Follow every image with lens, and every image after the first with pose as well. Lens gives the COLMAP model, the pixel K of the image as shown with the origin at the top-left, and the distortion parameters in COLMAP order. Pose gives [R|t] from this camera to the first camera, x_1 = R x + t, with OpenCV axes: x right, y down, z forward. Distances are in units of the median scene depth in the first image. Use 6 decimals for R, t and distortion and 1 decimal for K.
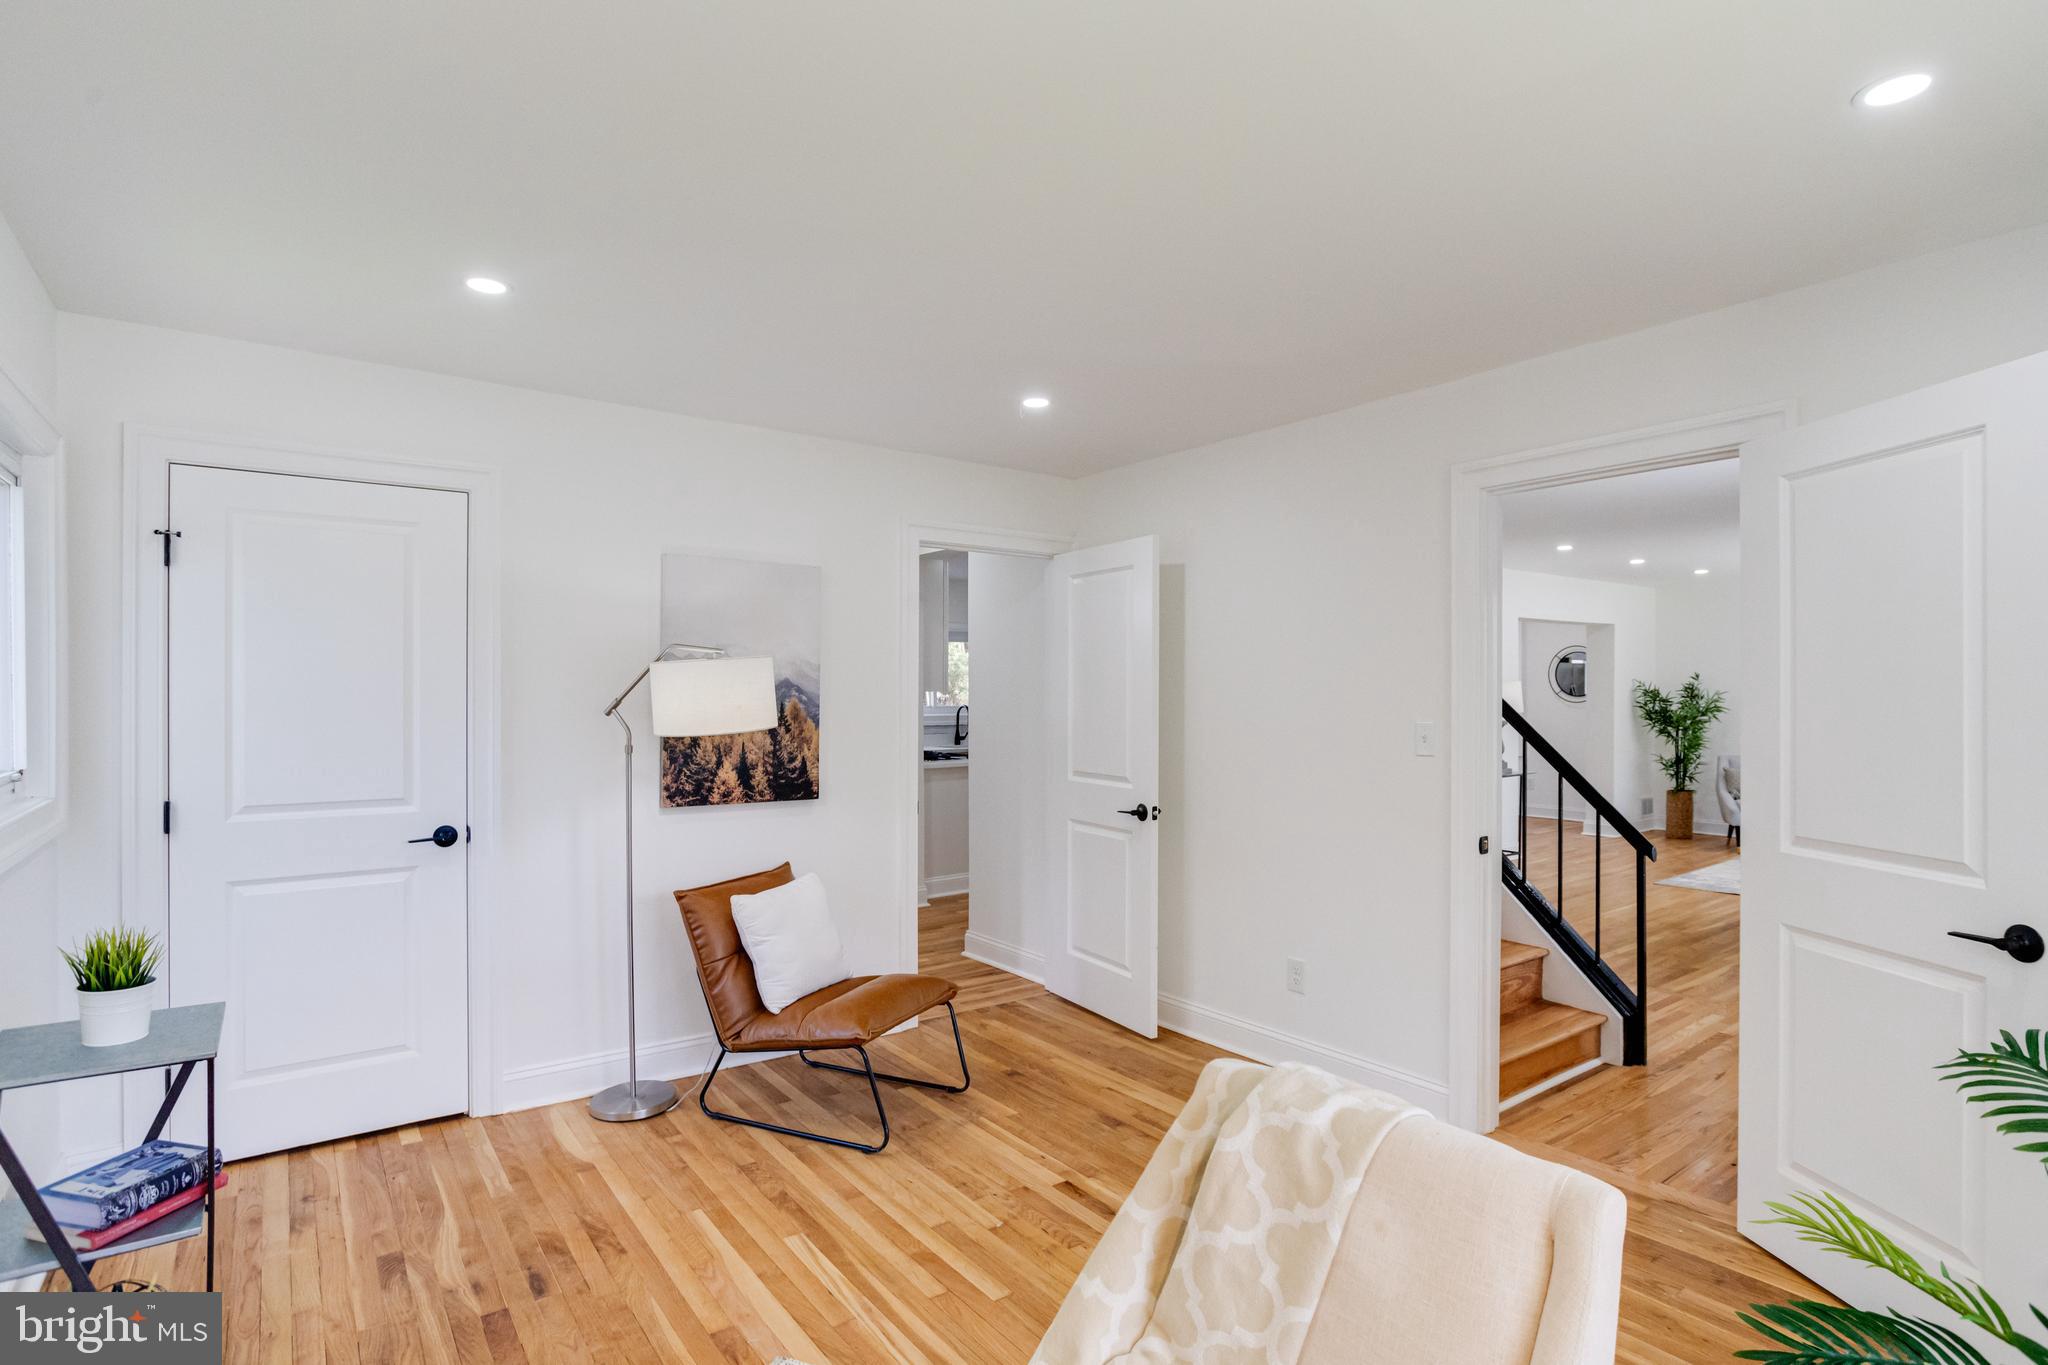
lens RADIAL K [[1015.5, 0, 1034.6], [0, 1015.5, 680.2], [0, 0, 1]] dist [-0.050167, 0.025486]
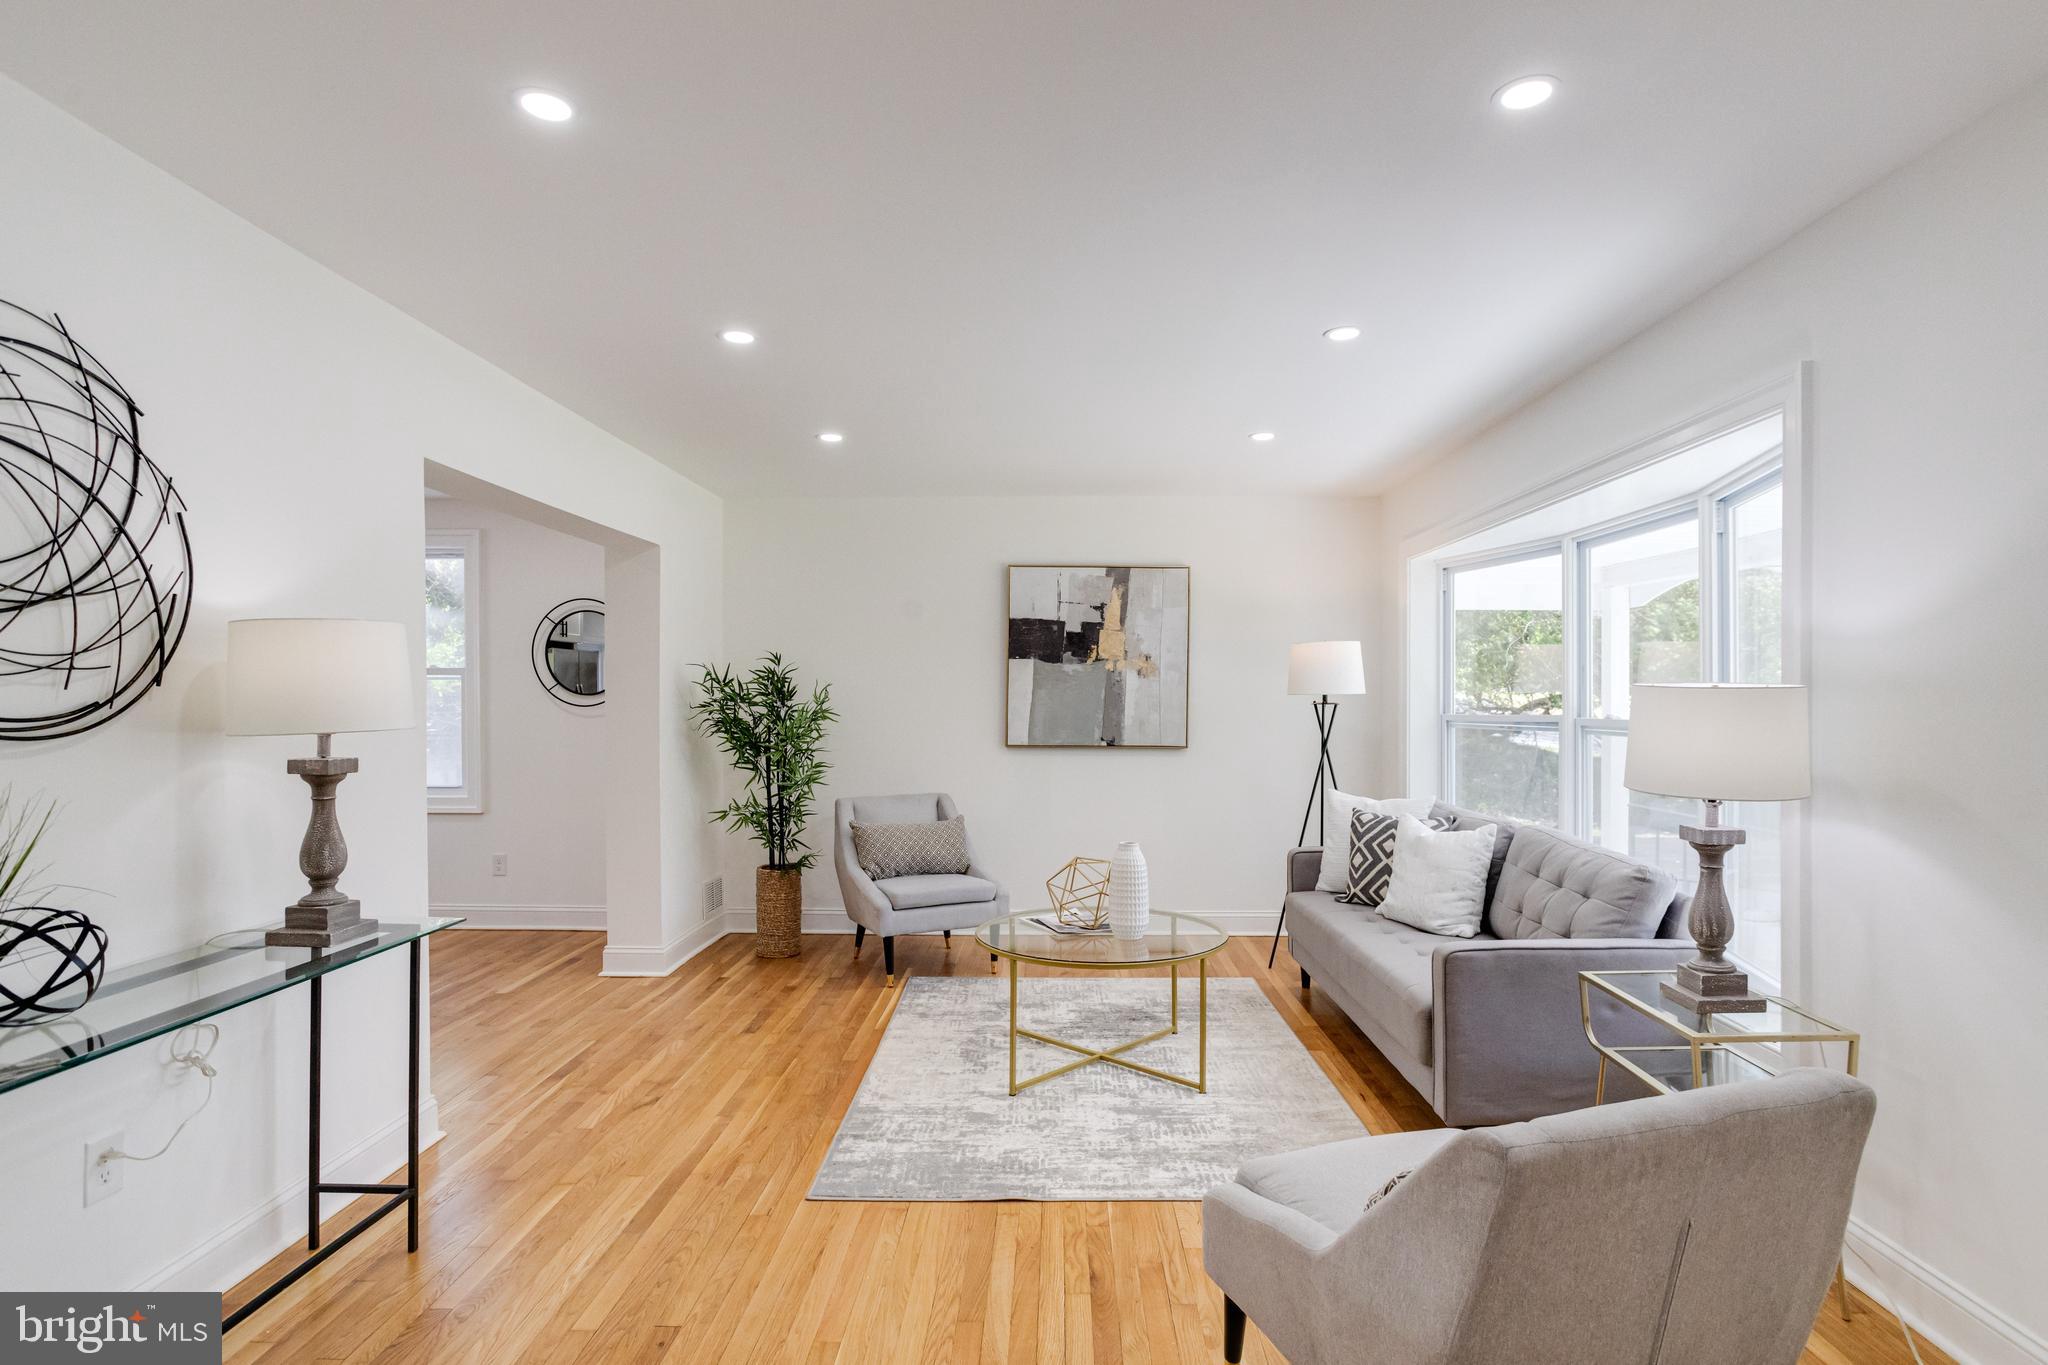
lens RADIAL K [[1027.2, 0, 1033.6], [0, 1027.2, 697.6], [0, 0, 1]] dist [-0.040473, 0.026576]
pose [[0.610677, -0.003493, 0.791872, 0.295212], [0.001761, 0.999994, 0.003053, 0.018007], [-0.791878, -0.000470, 0.610679, 0.553849]]
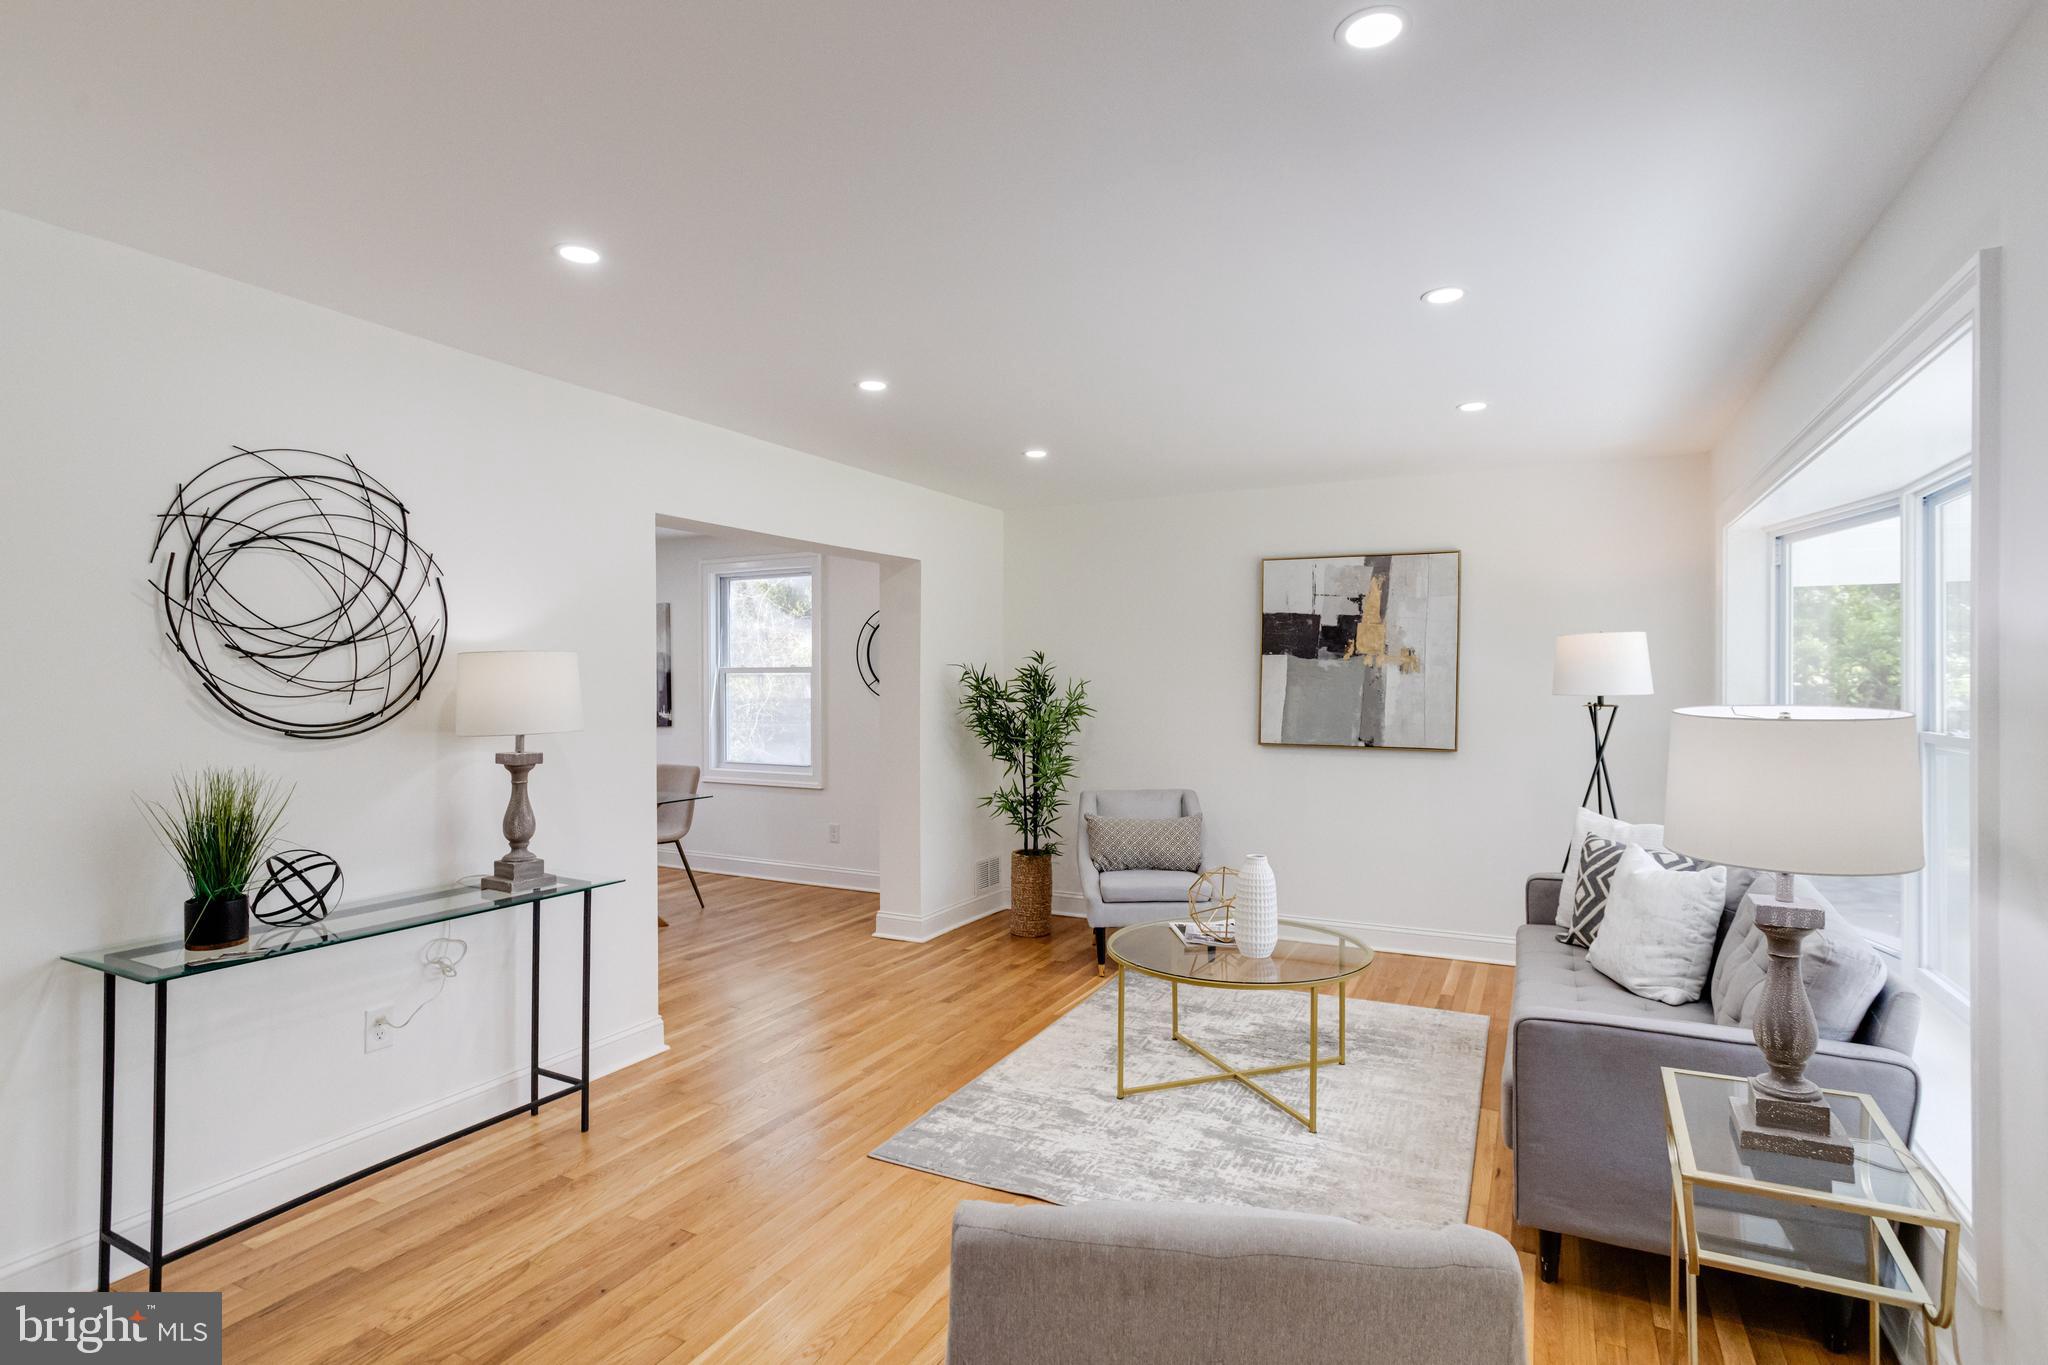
lens RADIAL K [[1017.1, 0, 1027.9], [0, 1017.1, 674.3], [0, 0, 1]] dist [-0.049351, 0.037301]
pose [[0.896586, -0.002715, 0.442861, 0.385737], [0.004395, 0.999987, -0.002767, 0.009275], [-0.442848, 0.004427, 0.896586, 0.472799]]
